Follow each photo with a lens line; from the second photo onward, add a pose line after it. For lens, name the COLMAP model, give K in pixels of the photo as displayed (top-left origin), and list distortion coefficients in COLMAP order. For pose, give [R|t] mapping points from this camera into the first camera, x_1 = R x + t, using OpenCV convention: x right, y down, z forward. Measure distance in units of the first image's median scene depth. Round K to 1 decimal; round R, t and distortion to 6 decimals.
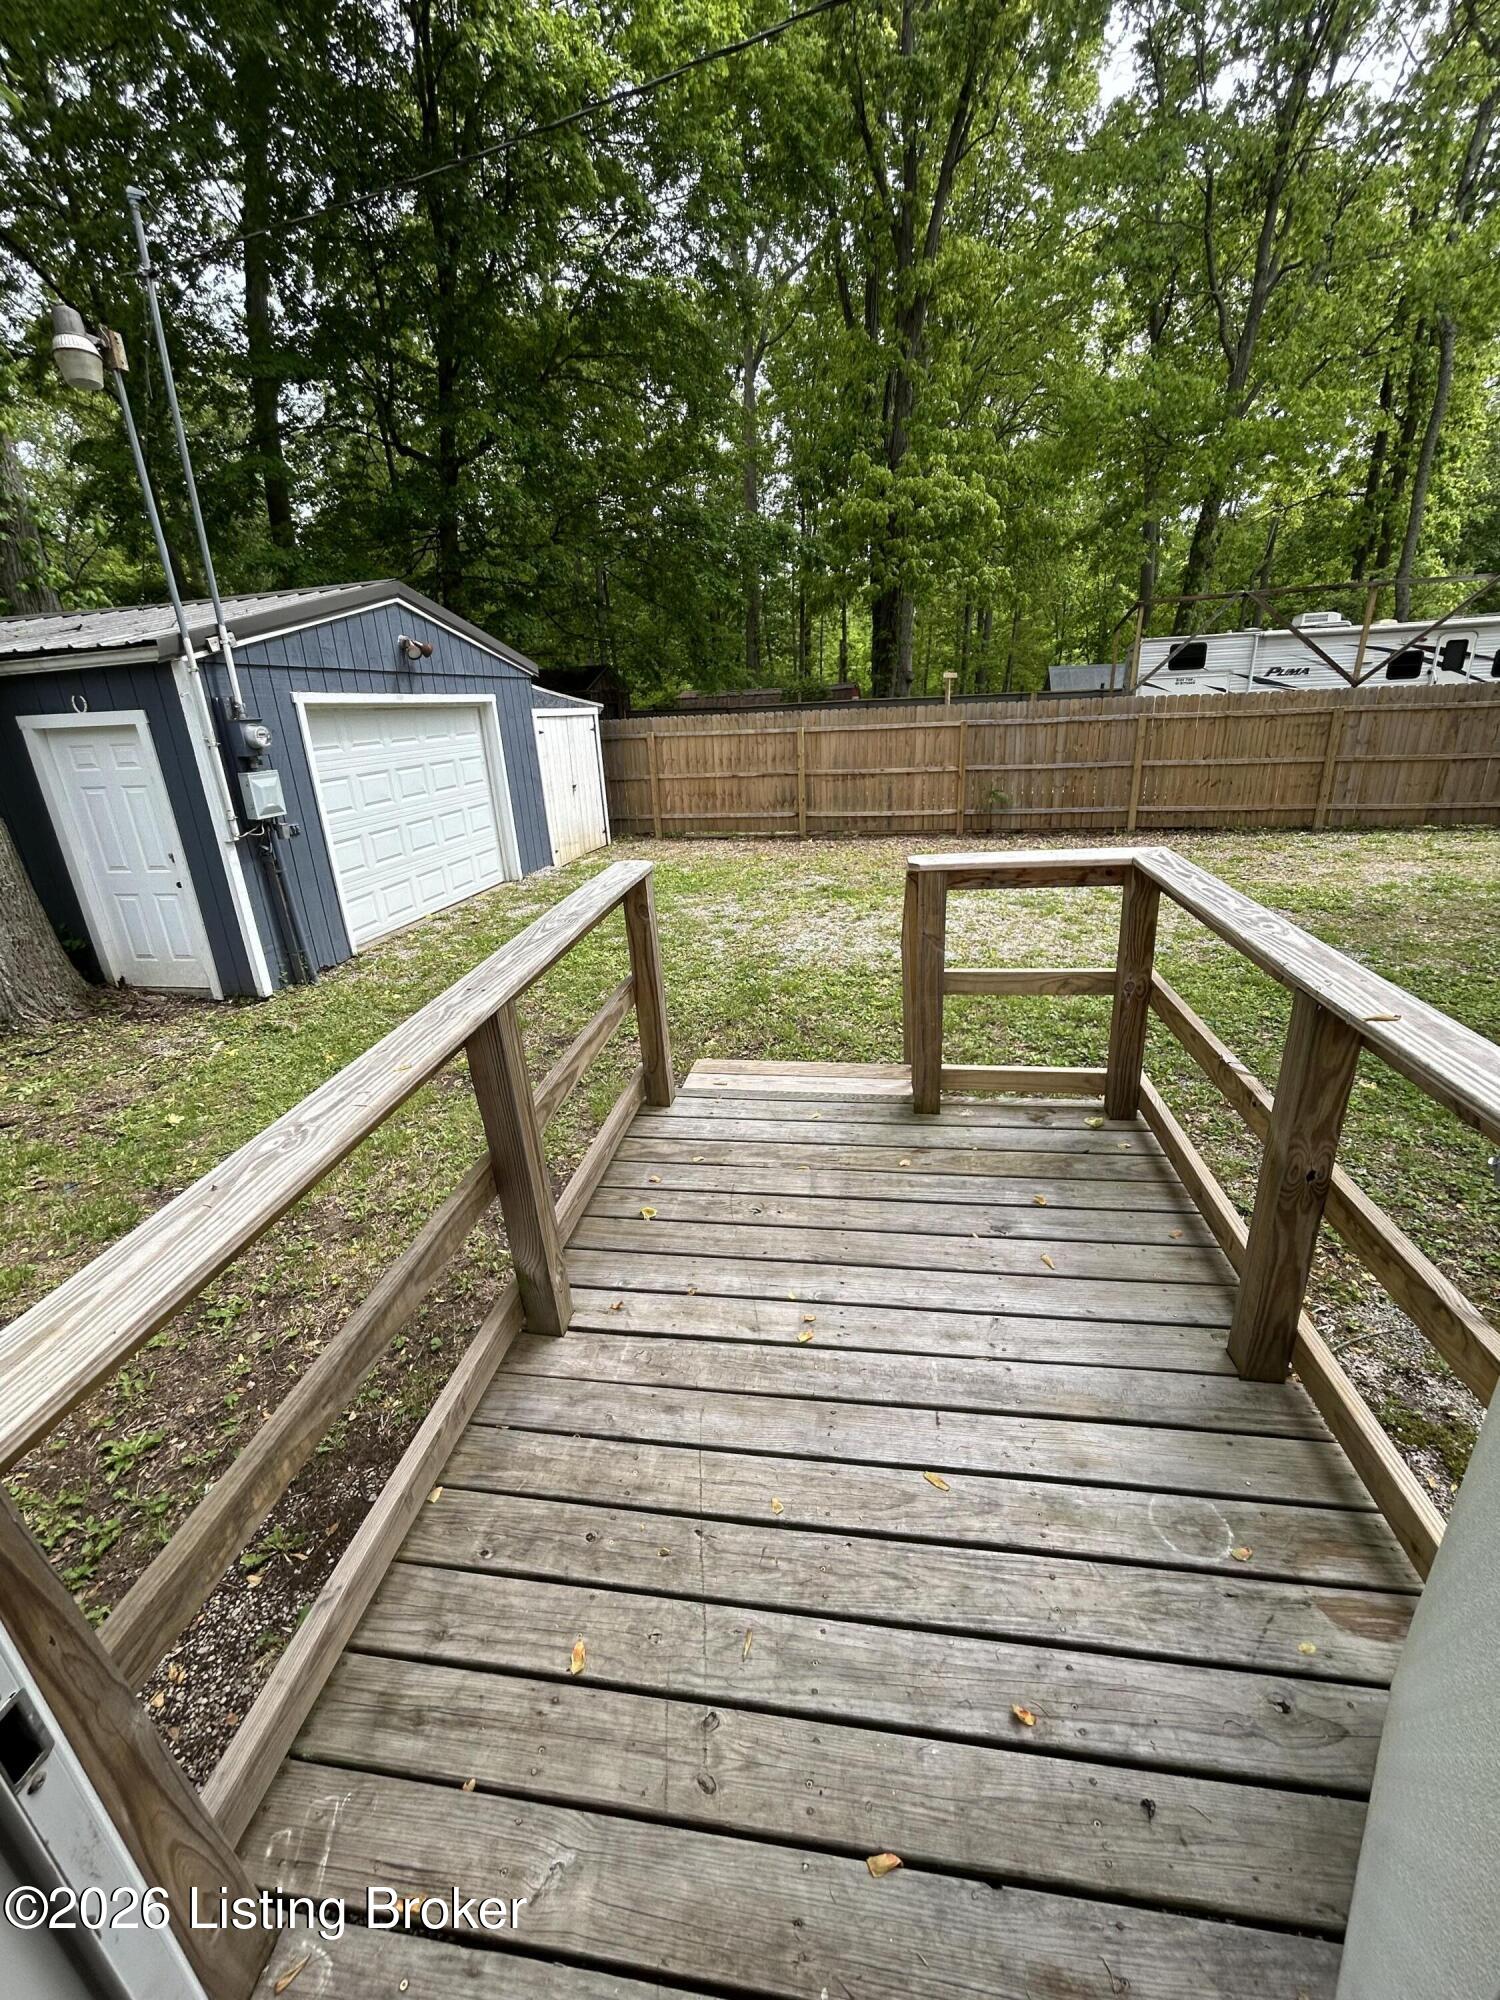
lens RADIAL K [[815.8, 0, 745.2], [0, 815.8, 990.5], [0, 0, 1]] dist [-0.007069, 0.007197]
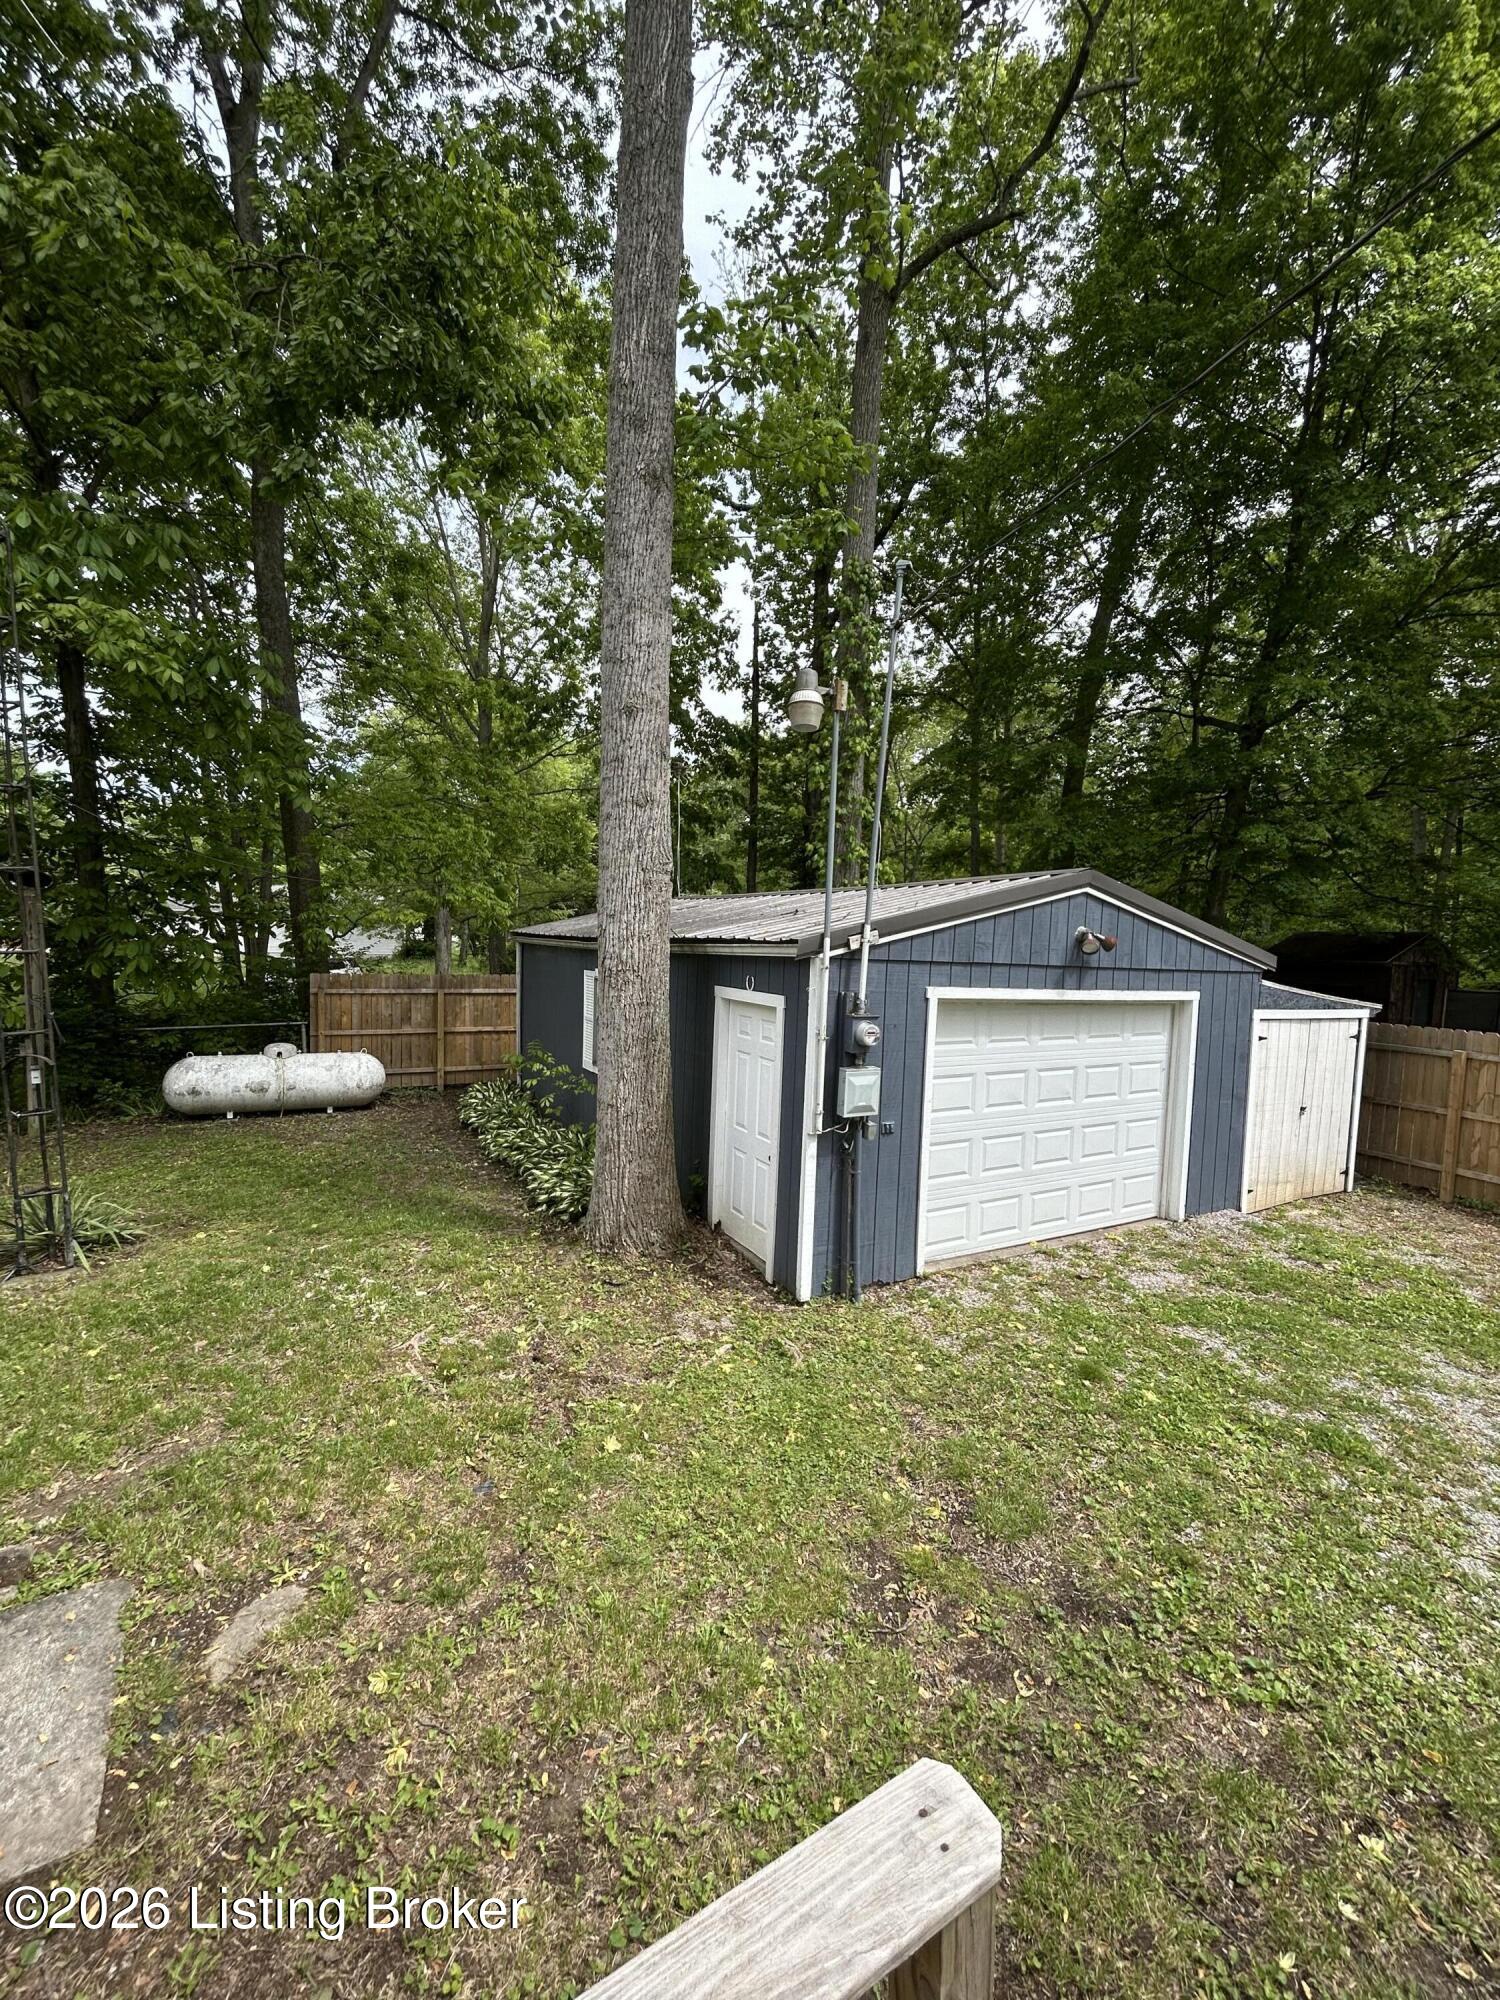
lens RADIAL K [[815.8, 0, 745.2], [0, 815.8, 990.5], [0, 0, 1]] dist [-0.007069, 0.007197]
pose [[0.646004, 0.123645, -0.753253, 0.012138], [-0.320778, 0.939406, -0.120904, -0.187773], [0.692661, 0.319732, 0.646523, 0.260061]]
